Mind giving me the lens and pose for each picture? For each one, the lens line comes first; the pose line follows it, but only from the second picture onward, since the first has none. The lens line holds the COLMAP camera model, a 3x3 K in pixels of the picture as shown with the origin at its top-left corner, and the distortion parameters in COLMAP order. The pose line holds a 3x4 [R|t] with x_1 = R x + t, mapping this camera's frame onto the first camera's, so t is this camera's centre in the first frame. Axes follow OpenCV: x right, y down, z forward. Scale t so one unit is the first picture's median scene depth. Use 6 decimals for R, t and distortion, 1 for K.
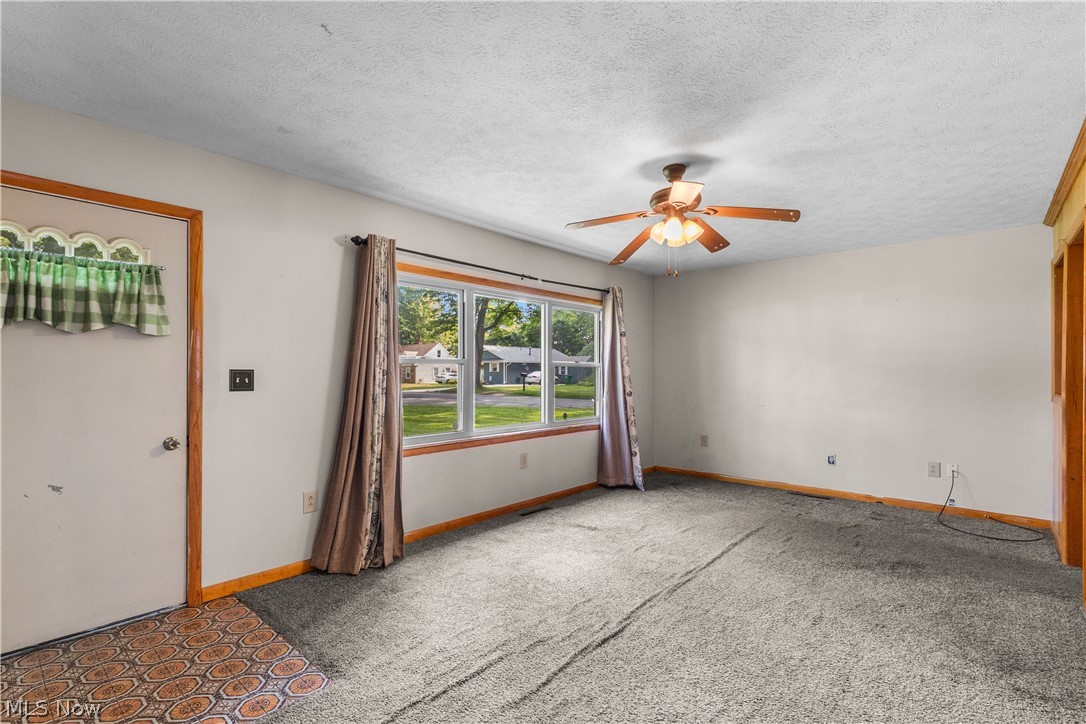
lens RADIAL K [[503.5, 0, 540.3], [0, 503.5, 371.6], [0, 0, 1]] dist [-0.000990, 0.000118]
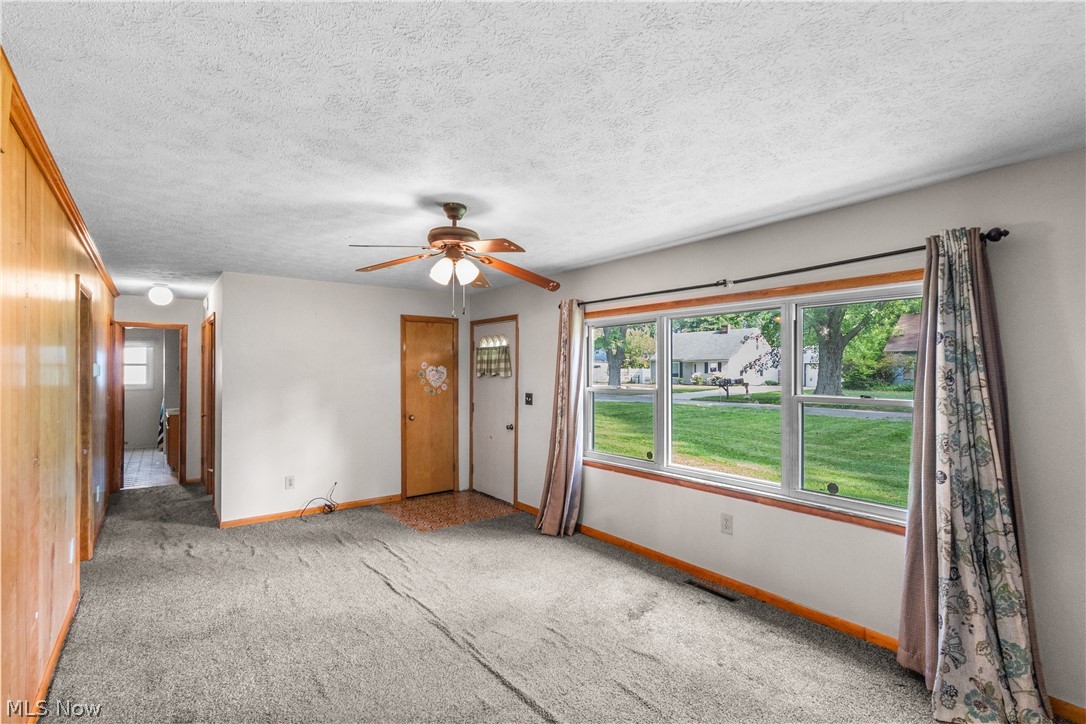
lens RADIAL K [[503.5, 0, 540.3], [0, 503.5, 371.6], [0, 0, 1]] dist [-0.000990, 0.000118]
pose [[-0.183555, 0.002429, -0.983006, 1.088950], [0.001023, 0.999997, 0.002280, -0.078819], [0.983009, -0.000587, -0.183557, 1.226503]]
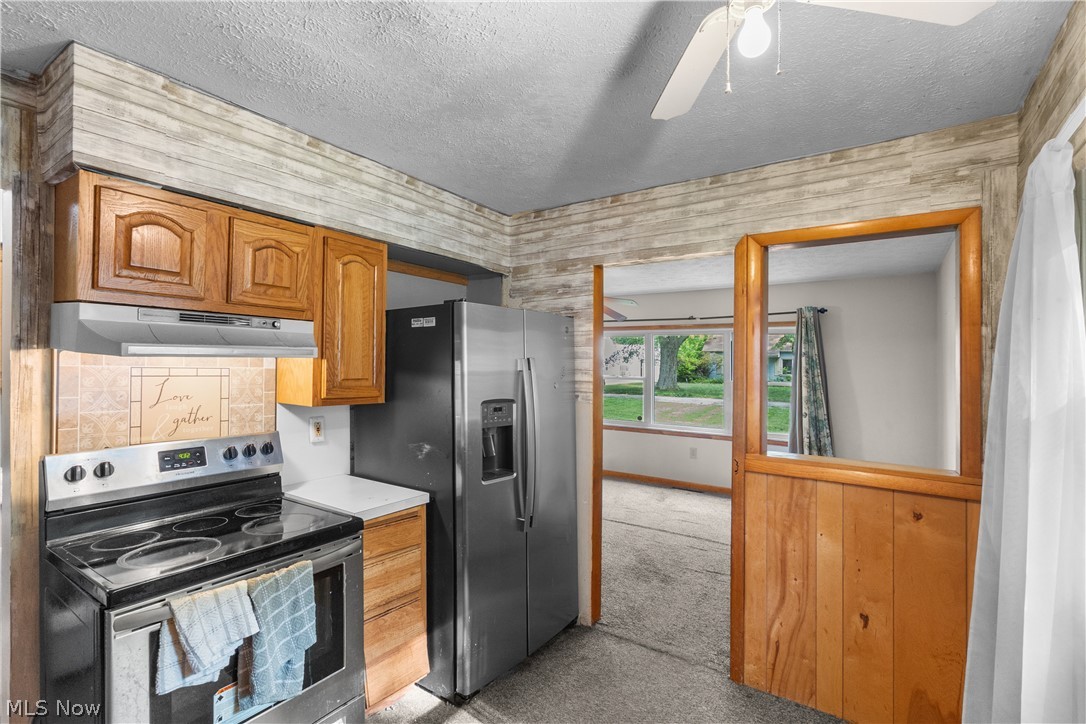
lens RADIAL K [[510.5, 0, 541.8], [0, 510.5, 354.8], [0, 0, 1]] dist [-0.002442, -0.000150]
pose [[0.130820, -0.016663, -0.991266, 1.824442], [-0.011871, 0.999761, -0.018373, -0.082674], [0.991335, 0.014171, 0.130591, 0.584616]]
